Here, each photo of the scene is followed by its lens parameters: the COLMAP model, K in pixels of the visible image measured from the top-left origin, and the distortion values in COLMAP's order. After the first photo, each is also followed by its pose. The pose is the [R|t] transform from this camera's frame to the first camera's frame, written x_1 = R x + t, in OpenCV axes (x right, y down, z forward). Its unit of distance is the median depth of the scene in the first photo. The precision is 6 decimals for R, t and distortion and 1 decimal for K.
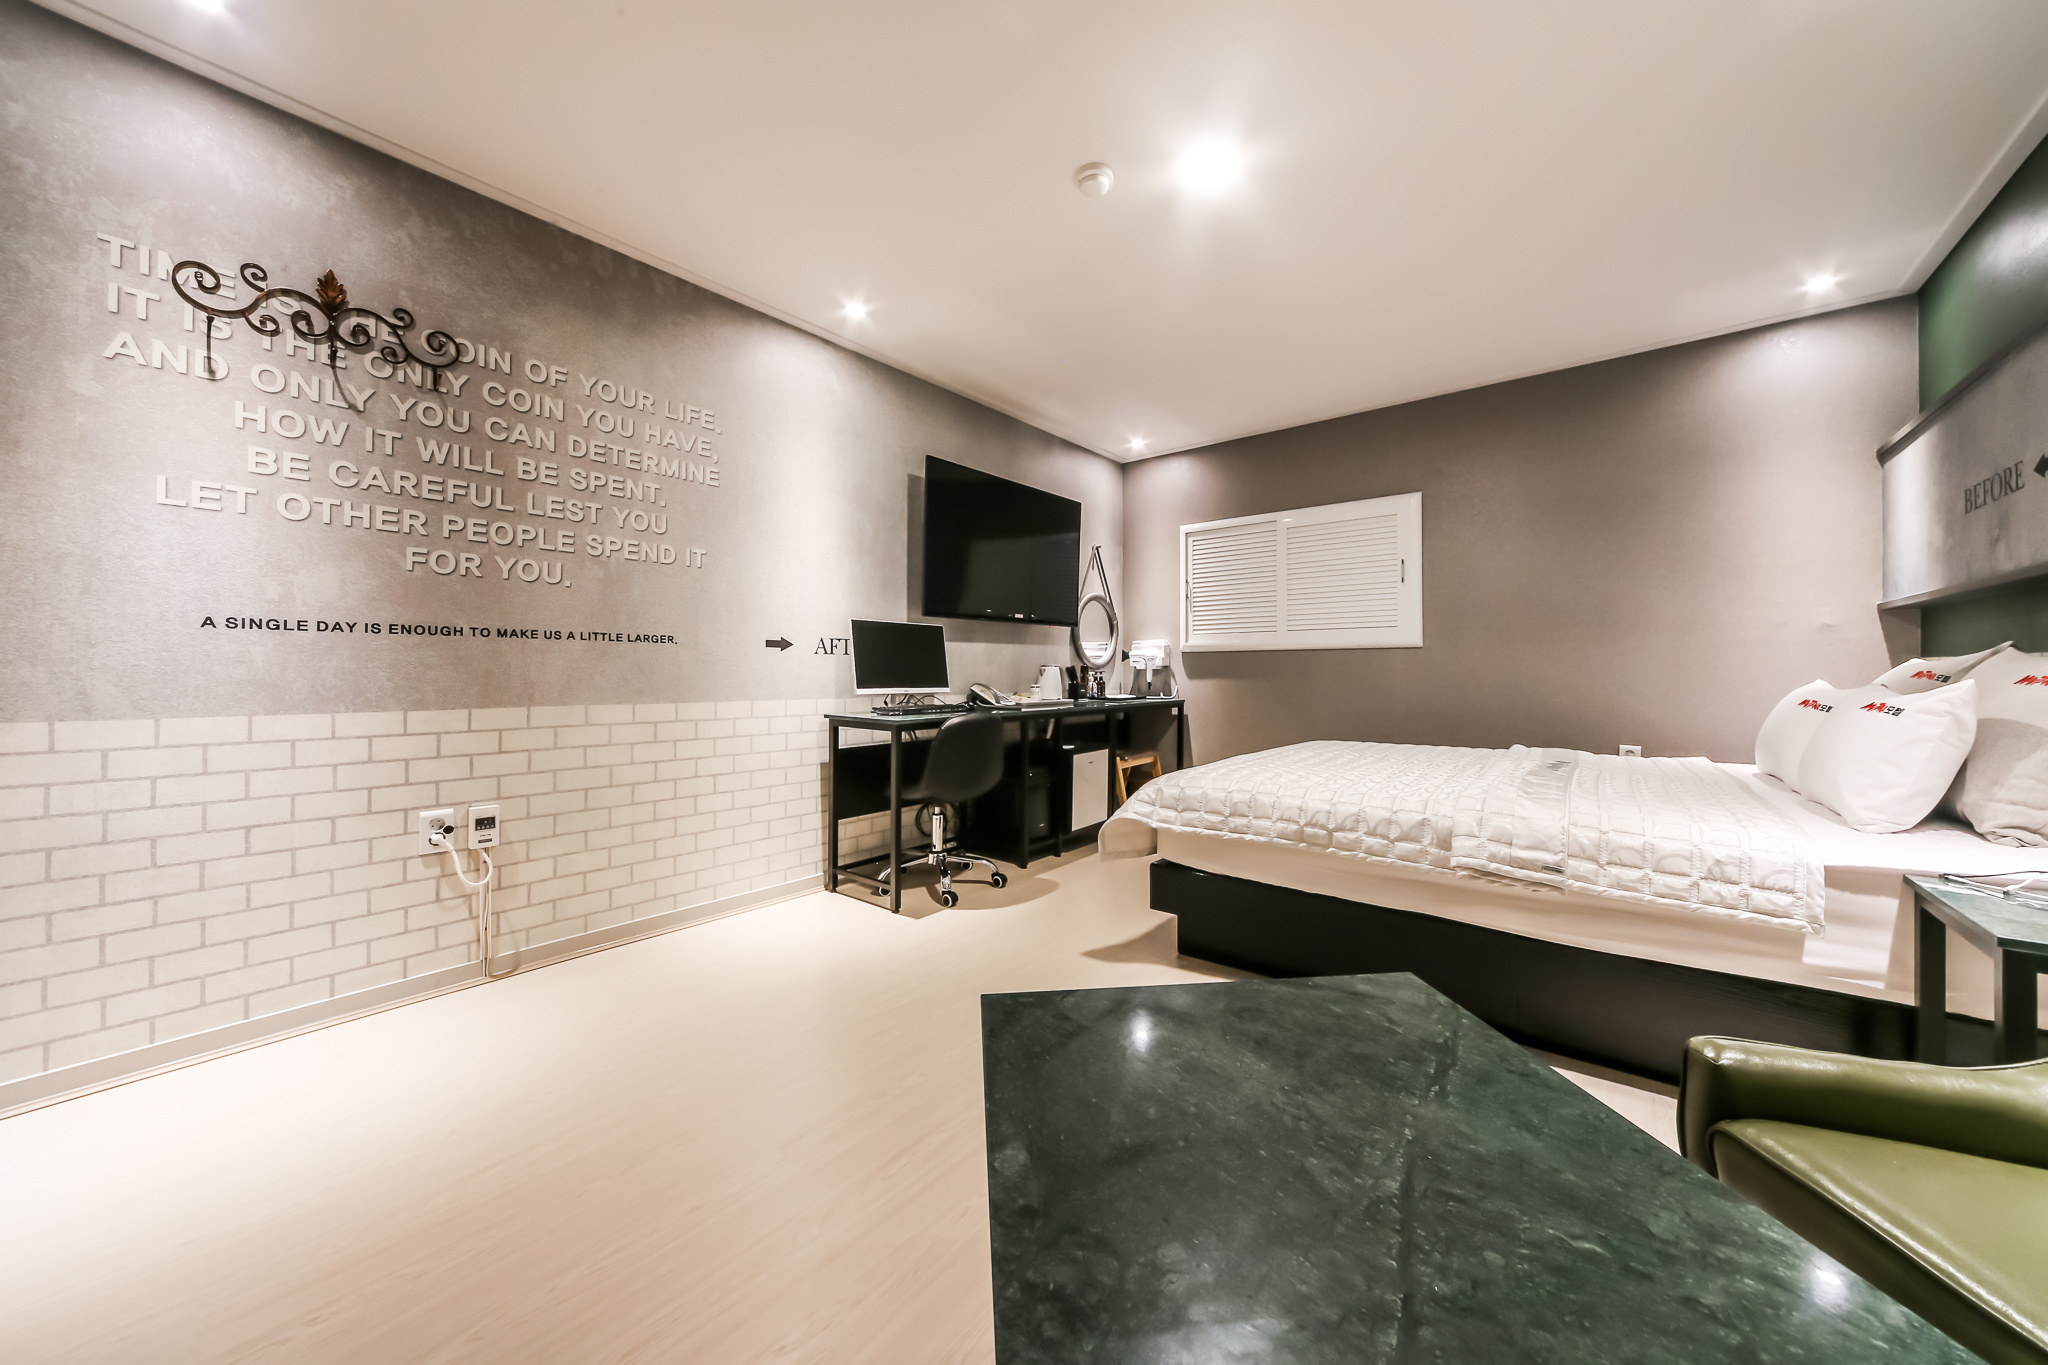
lens RADIAL K [[720.2, 0, 1025.8], [0, 720.2, 669.2], [0, 0, 1]] dist [-0.000218, -0.000055]
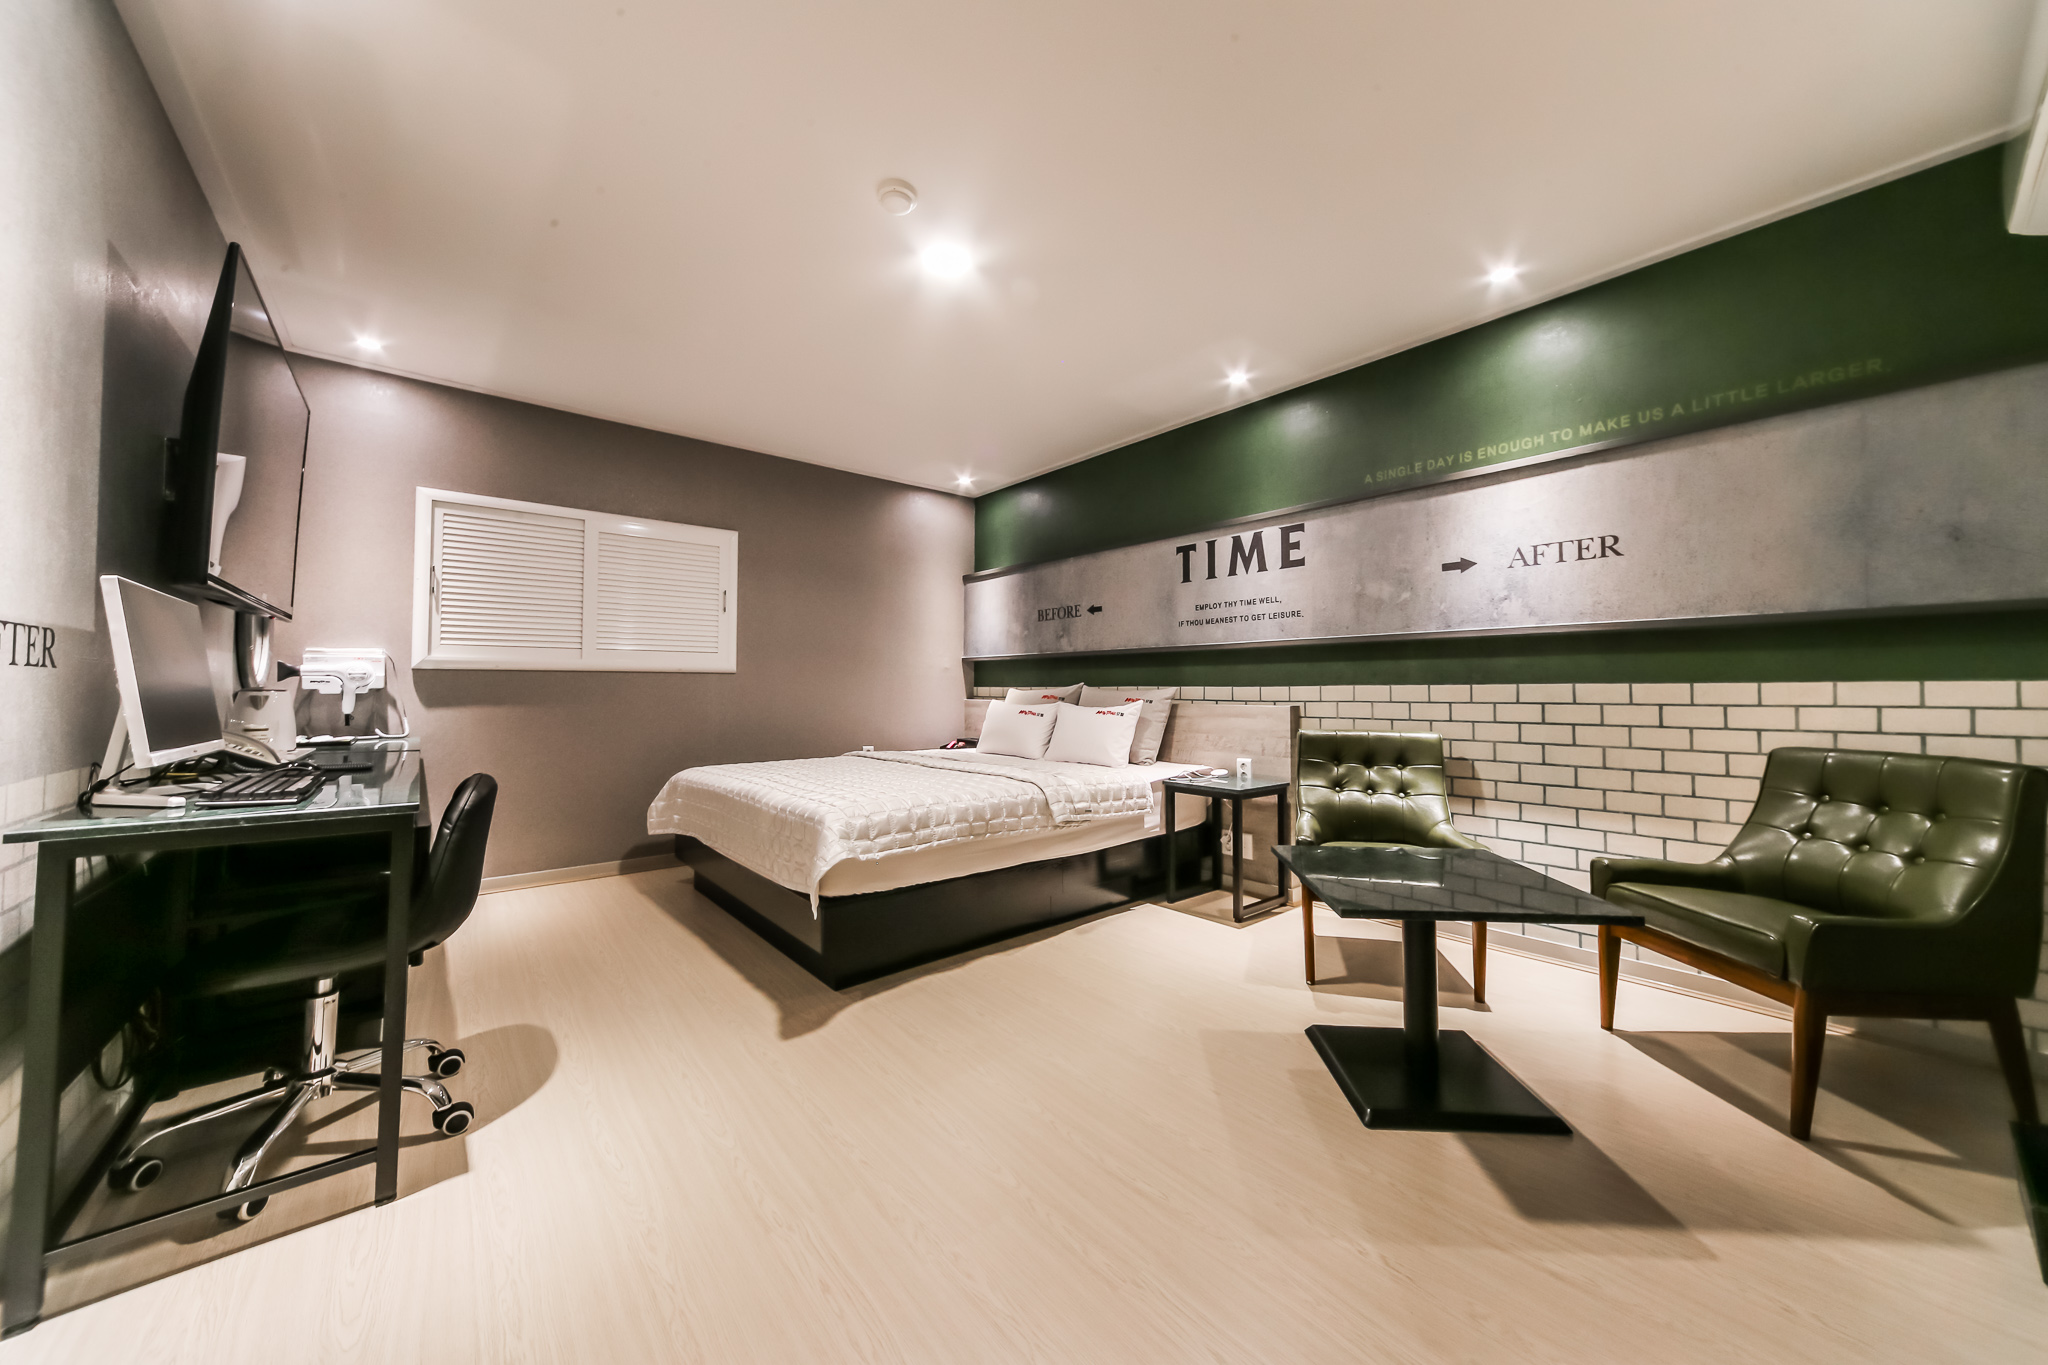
lens RADIAL K [[637.5, 0, 1141.1], [0, 637.5, 671.6], [0, 0, 1]] dist [-0.000045, 0.000003]
pose [[0.153652, 0.030103, 0.987666, -0.383010], [-0.004557, 0.999547, -0.029757, -0.008017], [-0.988115, 0.000071, 0.153719, 0.301149]]
